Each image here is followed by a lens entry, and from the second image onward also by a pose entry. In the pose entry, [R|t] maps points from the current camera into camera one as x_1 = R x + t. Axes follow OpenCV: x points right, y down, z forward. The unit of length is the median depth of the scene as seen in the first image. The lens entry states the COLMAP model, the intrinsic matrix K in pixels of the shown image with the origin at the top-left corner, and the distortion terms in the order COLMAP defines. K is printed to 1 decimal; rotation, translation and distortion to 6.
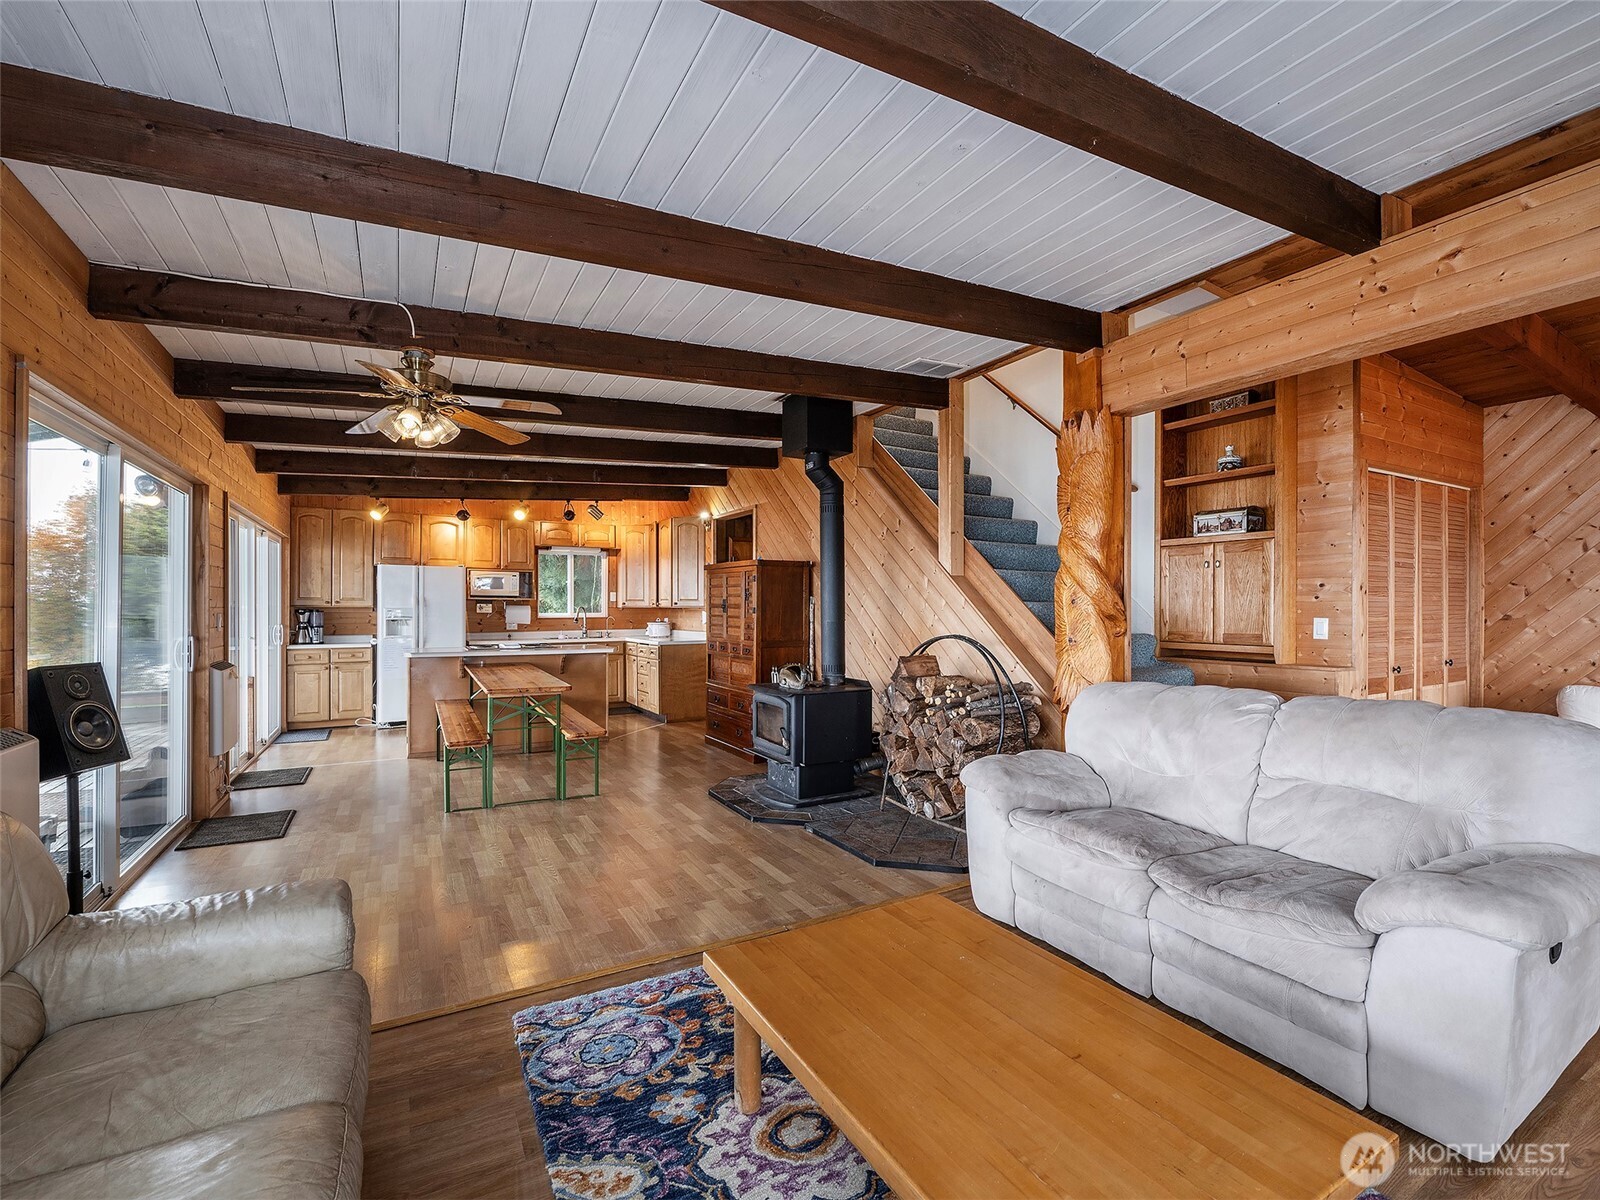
lens RADIAL K [[691.7, 0, 782.5], [0, 691.7, 602.1], [0, 0, 1]] dist [-0.000402, -0.000422]
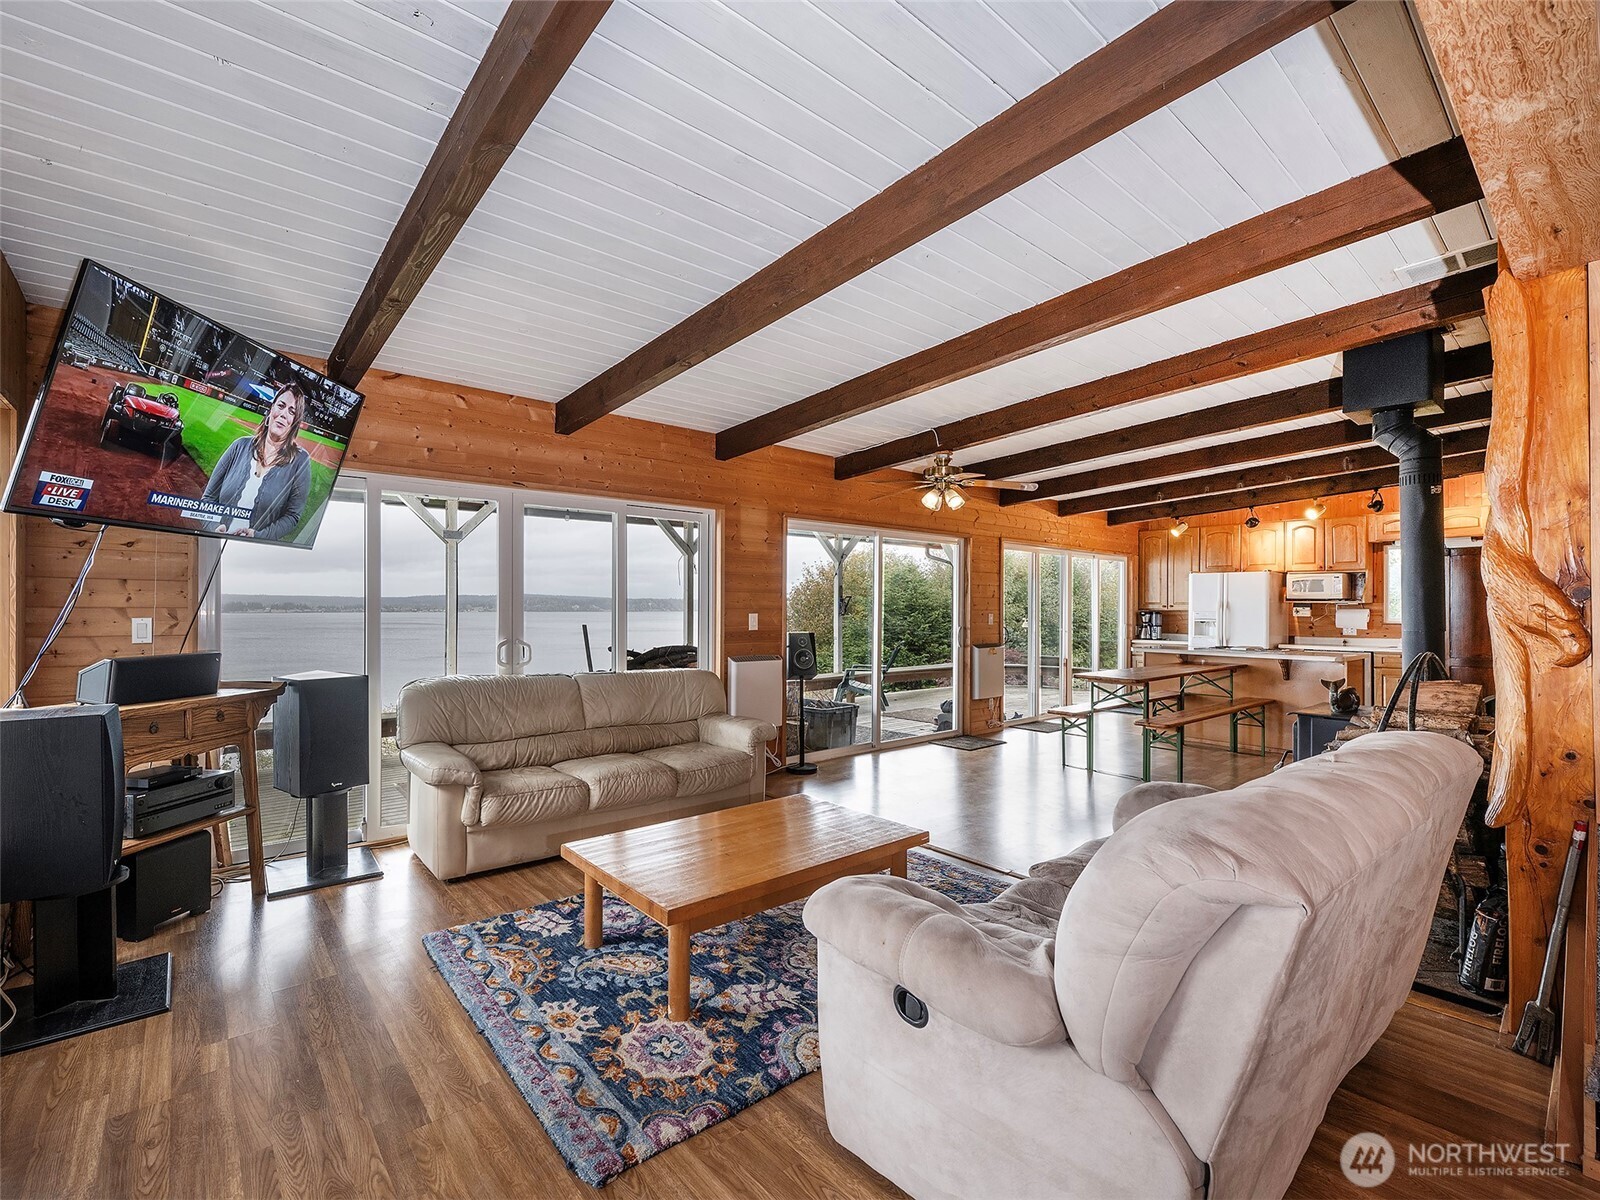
lens RADIAL K [[666.7, 0, 839.5], [0, 666.7, 595.6], [0, 0, 1]] dist [-0.001586, -0.000278]
pose [[0.289465, -0.018461, -0.957011, 0.577290], [0.004079, 0.999829, -0.018053, 0.000261], [0.957180, 0.001322, 0.289490, 0.200237]]
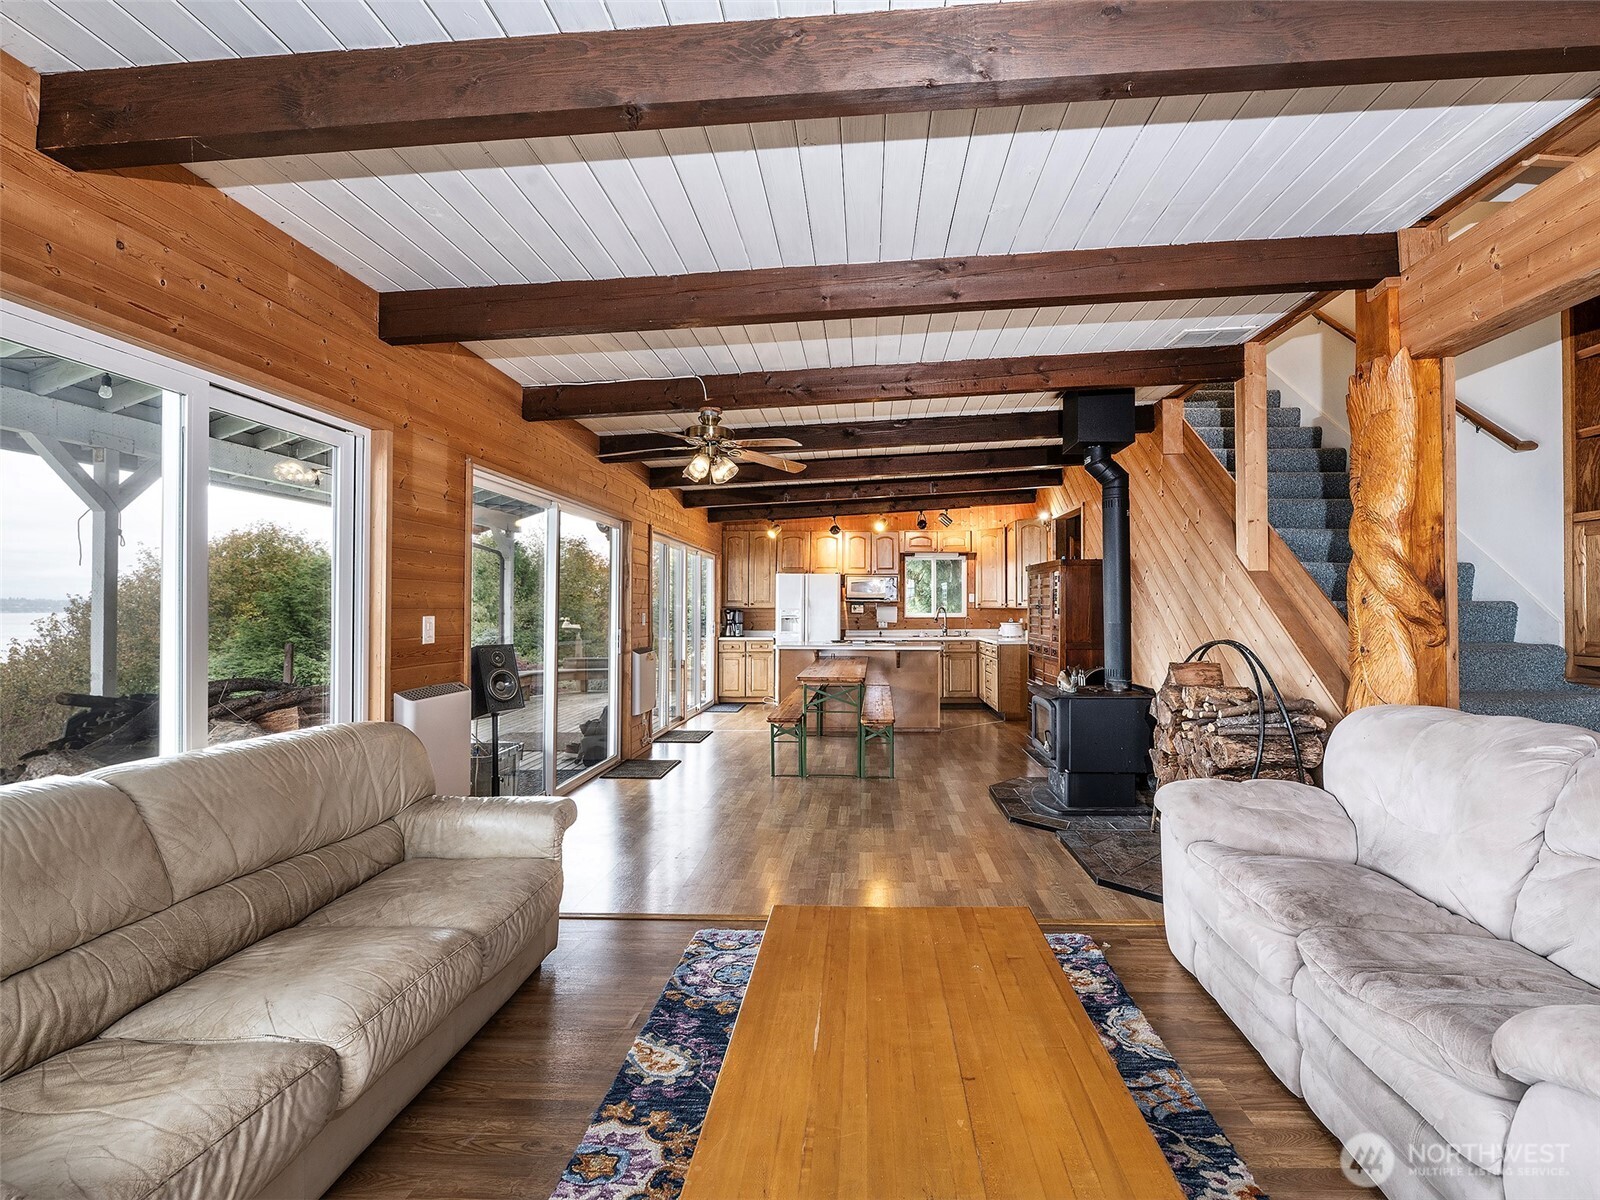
lens RADIAL K [[666.7, 0, 839.5], [0, 666.7, 595.6], [0, 0, 1]] dist [-0.001586, -0.000278]
pose [[0.869870, -0.010322, -0.493173, 0.190947], [0.005078, 0.999915, -0.011972, -0.000544], [0.493254, 0.007910, 0.869849, 0.026715]]
